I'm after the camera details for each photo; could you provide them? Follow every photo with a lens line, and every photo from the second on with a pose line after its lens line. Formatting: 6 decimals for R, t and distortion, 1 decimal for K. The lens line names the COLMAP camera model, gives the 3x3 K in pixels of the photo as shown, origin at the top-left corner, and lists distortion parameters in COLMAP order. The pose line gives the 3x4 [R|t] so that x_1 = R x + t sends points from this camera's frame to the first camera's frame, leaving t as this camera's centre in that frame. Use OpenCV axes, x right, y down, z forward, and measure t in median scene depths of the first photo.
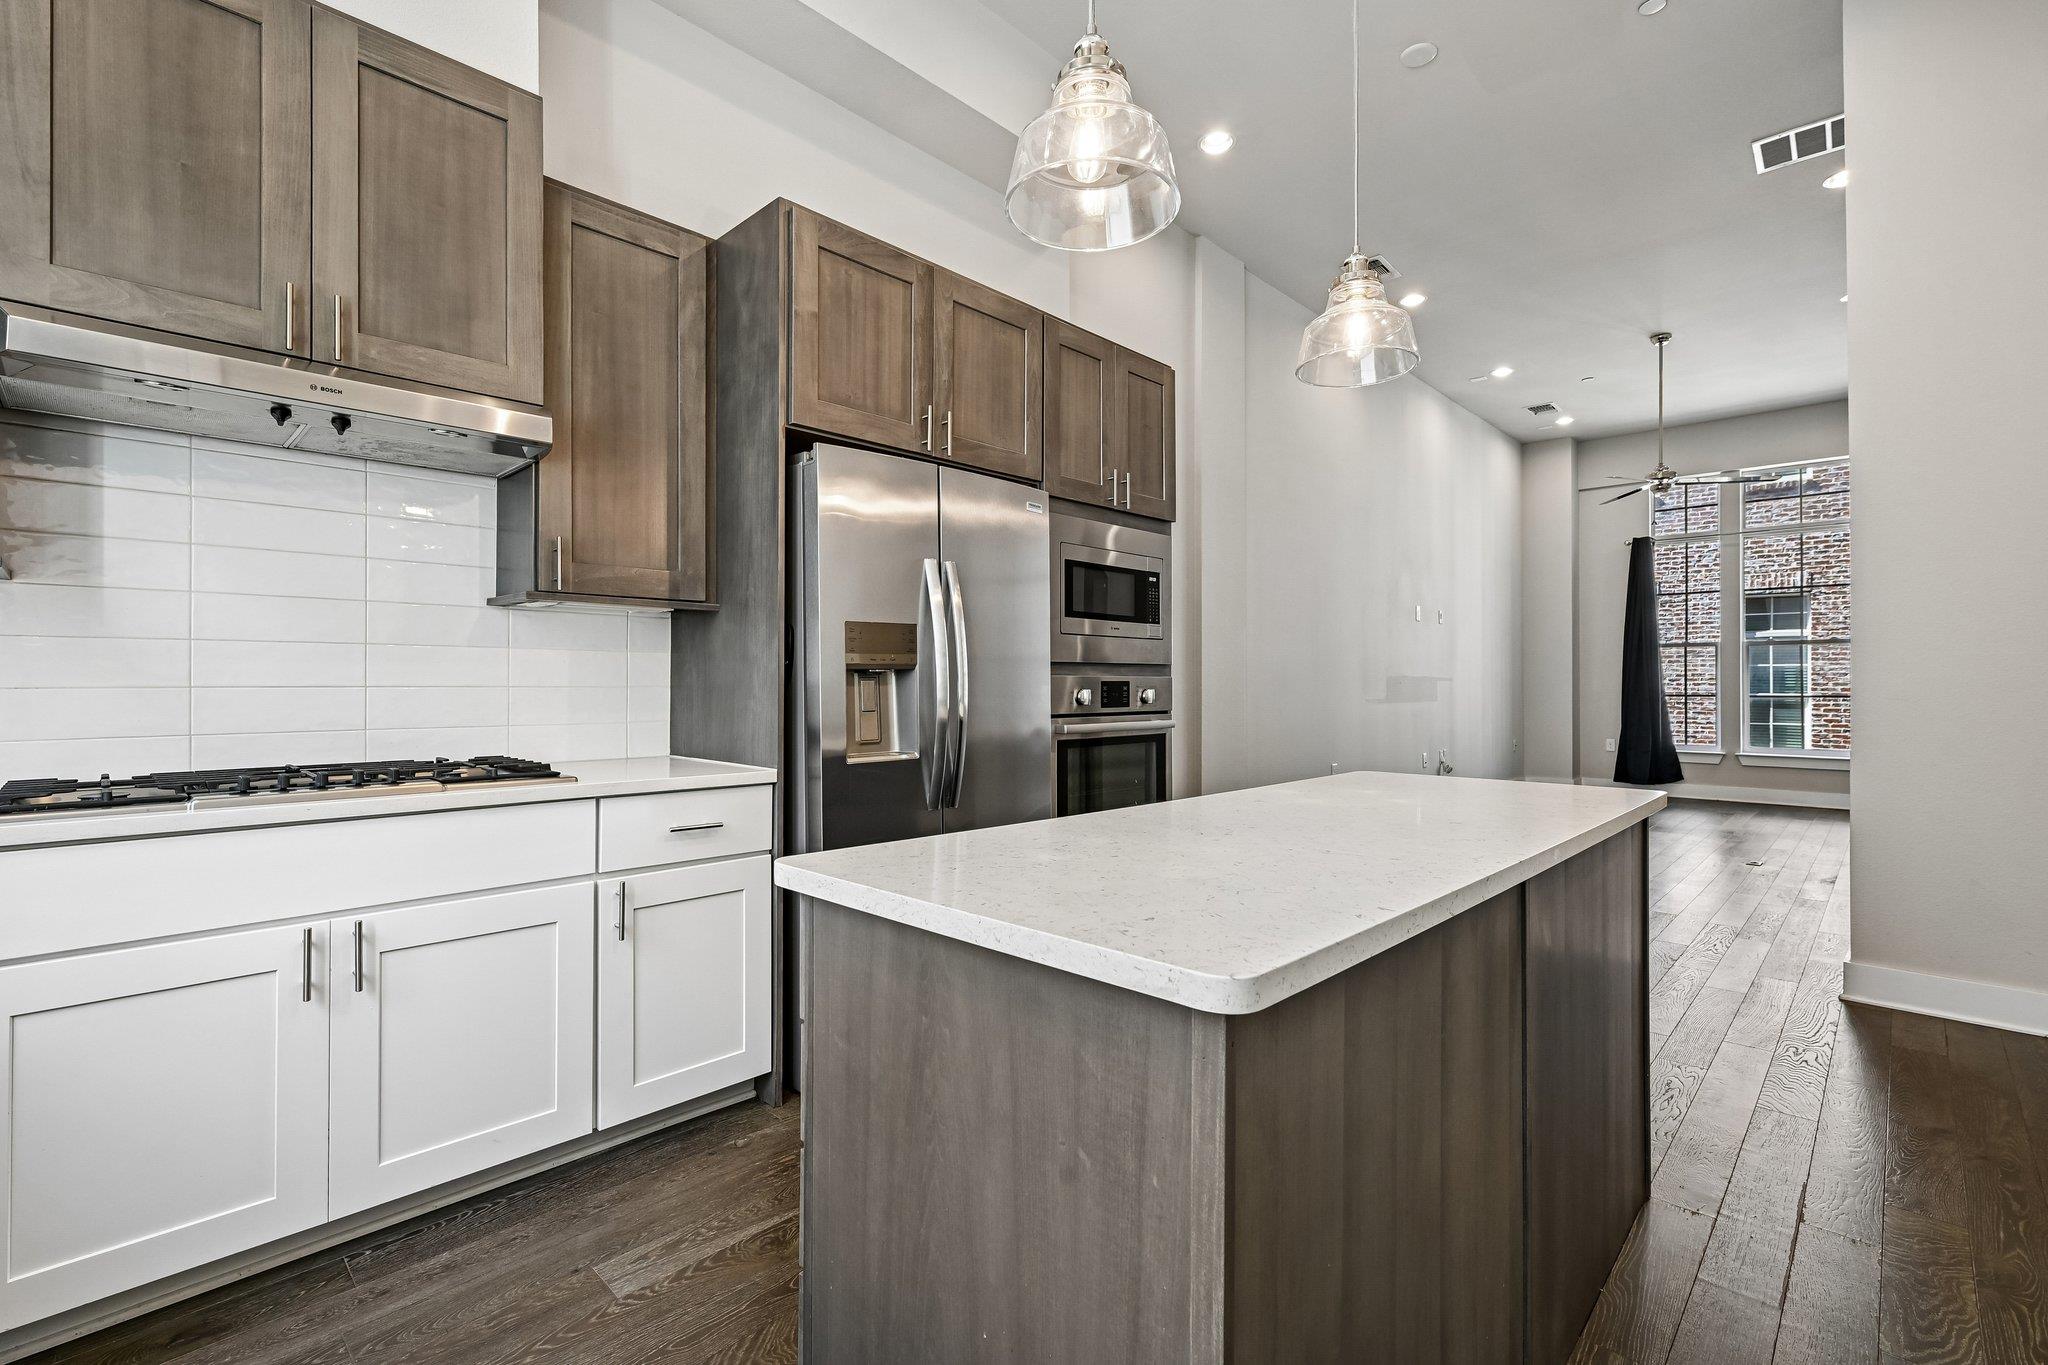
lens RADIAL K [[910.5, 0, 1023.4], [0, 910.5, 676.0], [0, 0, 1]] dist [0.002814, 0.000502]
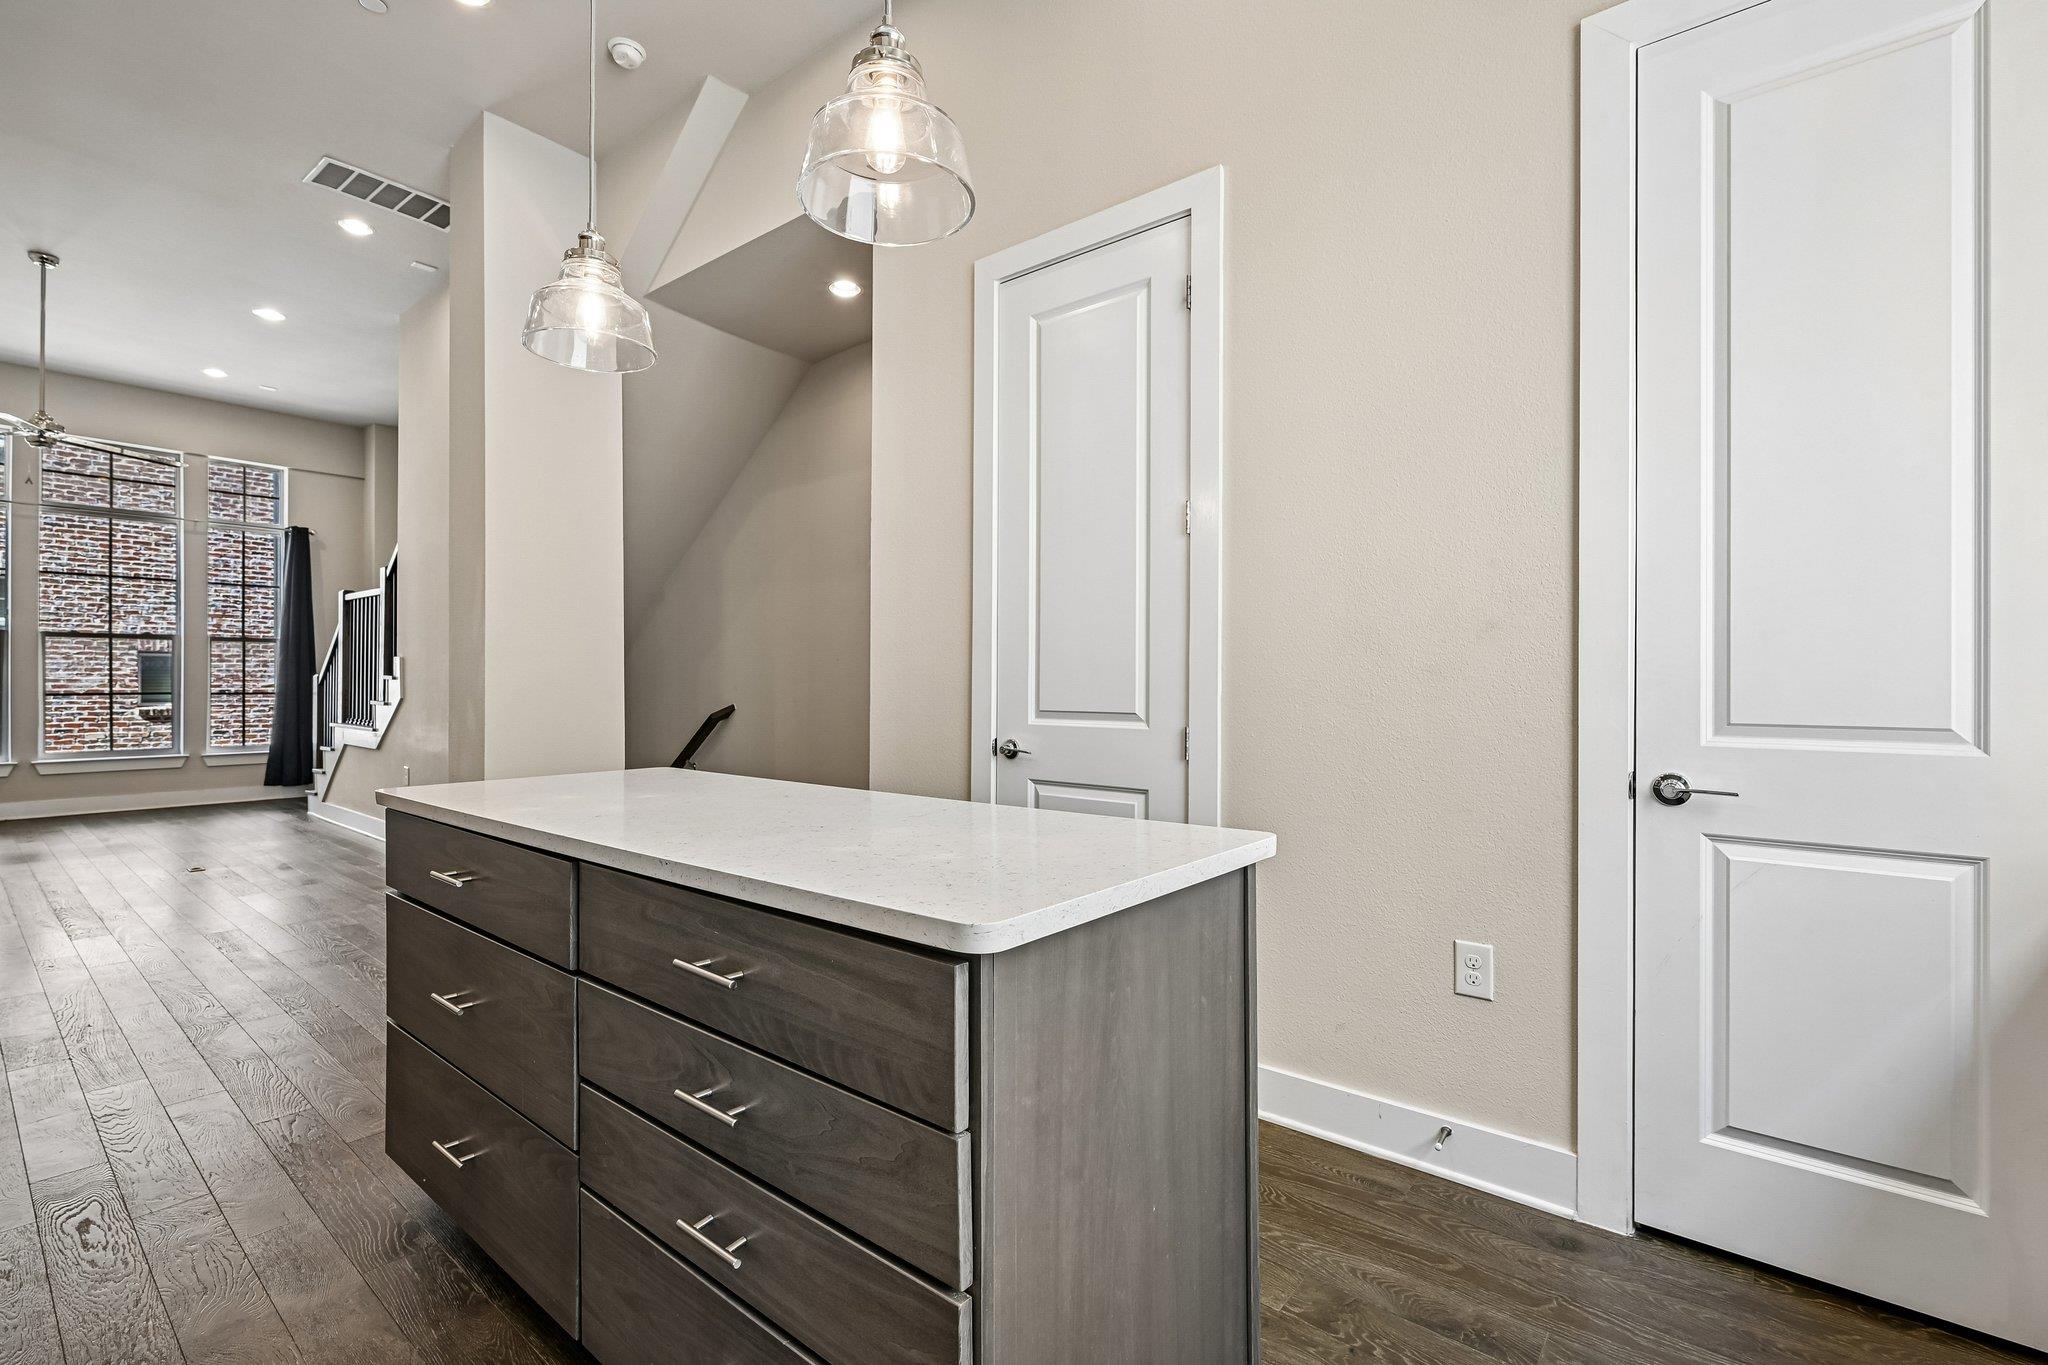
lens RADIAL K [[910.5, 0, 1020.3], [0, 910.5, 675.3], [0, 0, 1]] dist [0.002814, 0.000502]
pose [[-0.079985, 0.003470, 0.996790, -0.157515], [-0.007812, 0.999961, -0.004107, 0.000241], [-0.996765, -0.008116, -0.079955, 0.159835]]
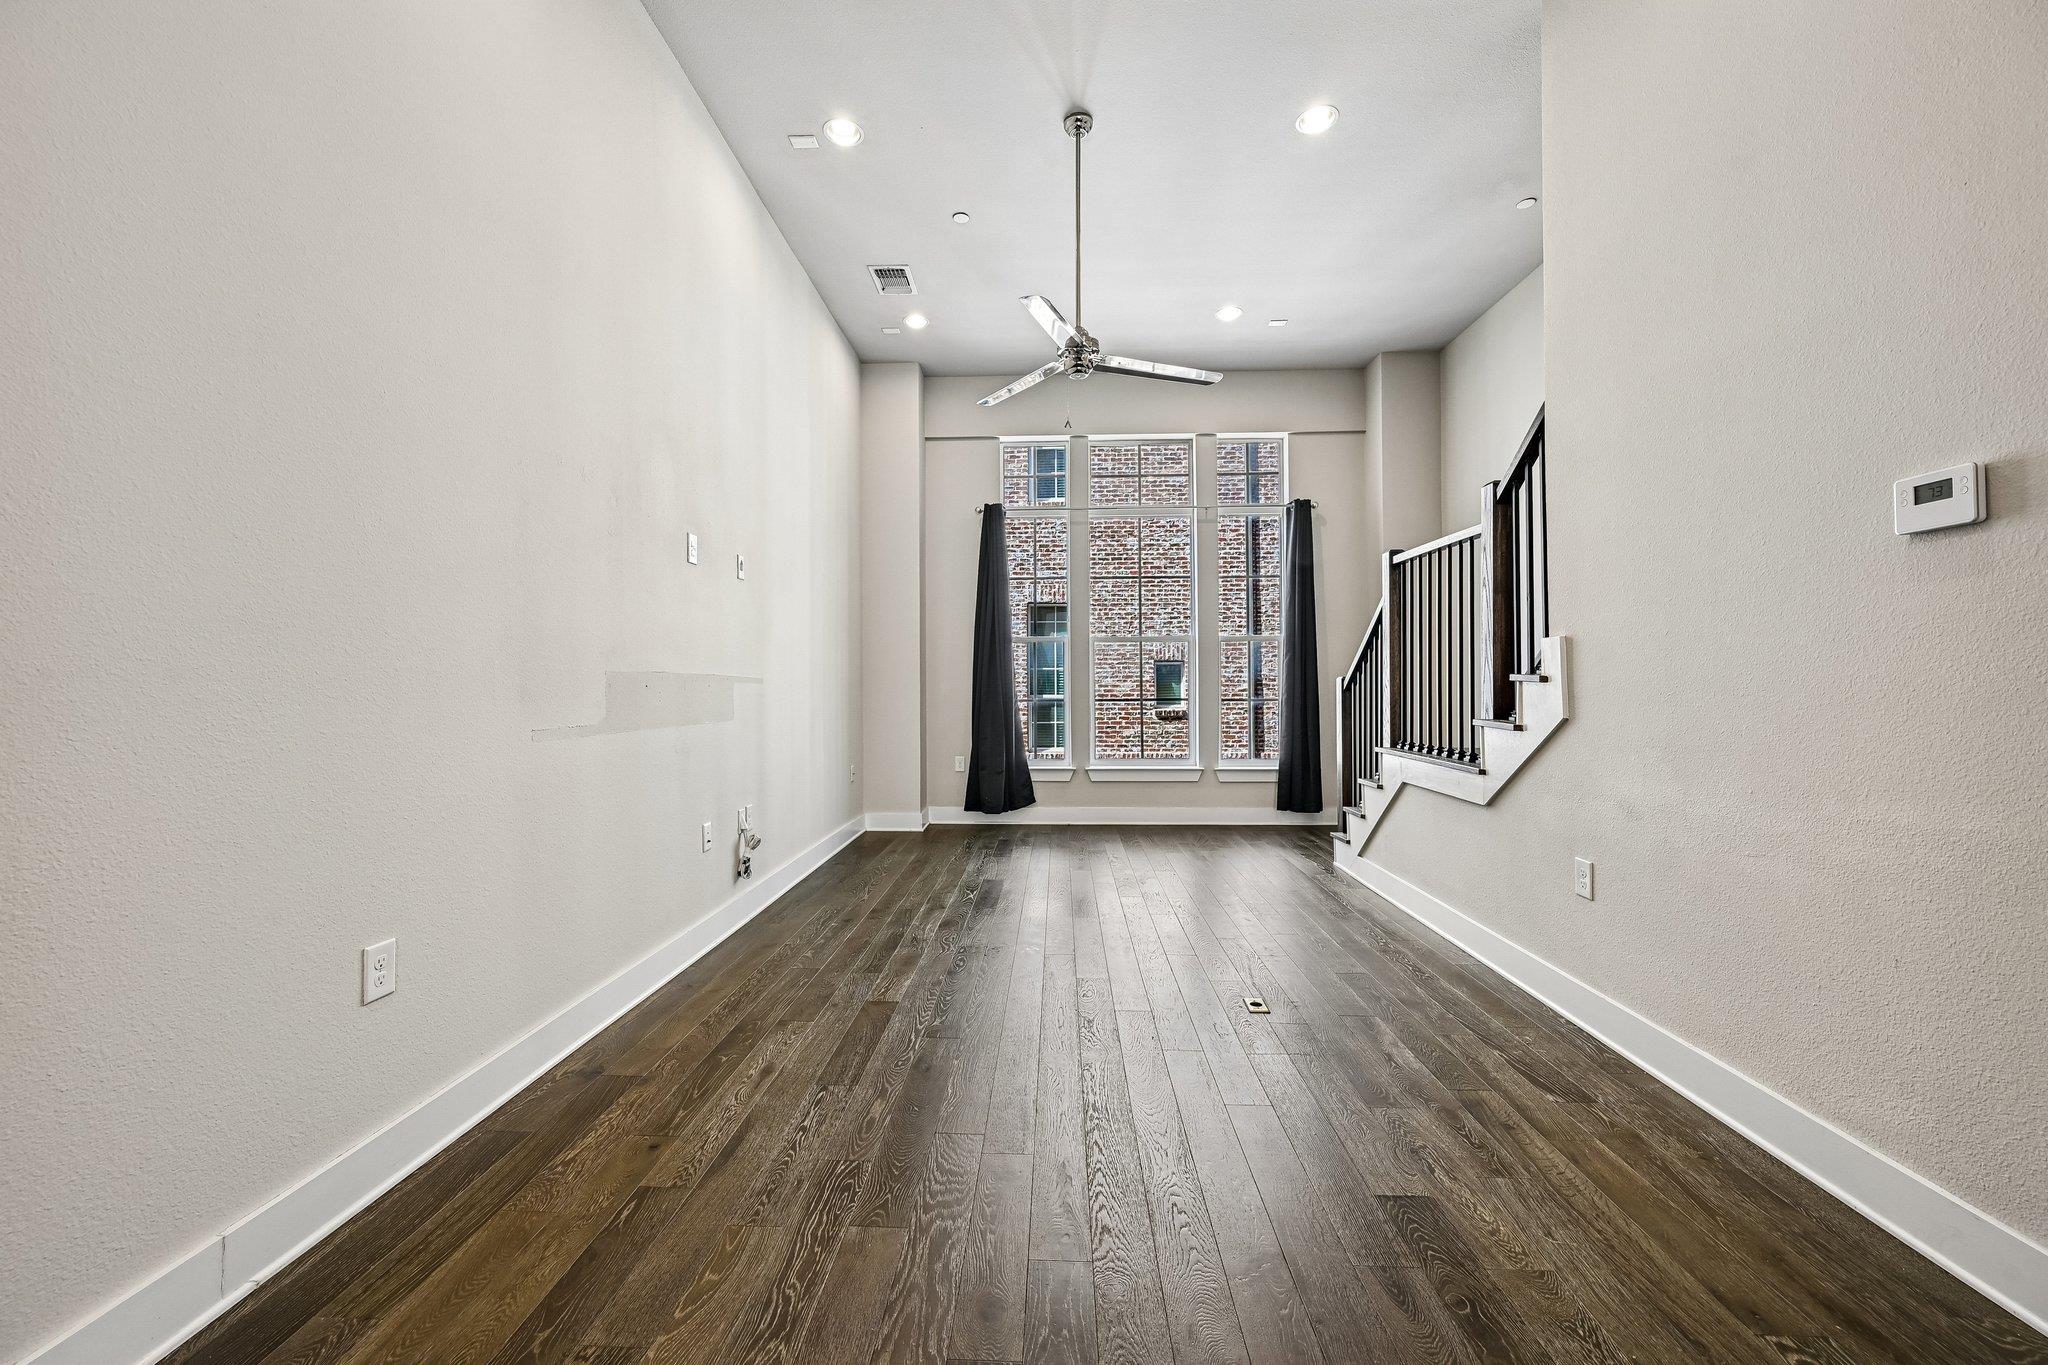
lens RADIAL K [[796.5, 0, 1021.4], [0, 796.5, 676.7], [0, 0, 1]] dist [0.006735, -0.002564]
pose [[0.747574, 0.002612, 0.664174, 0.264336], [0.000758, 0.999988, -0.004785, 0.004215], [-0.664178, 0.004081, 0.747563, 0.526196]]
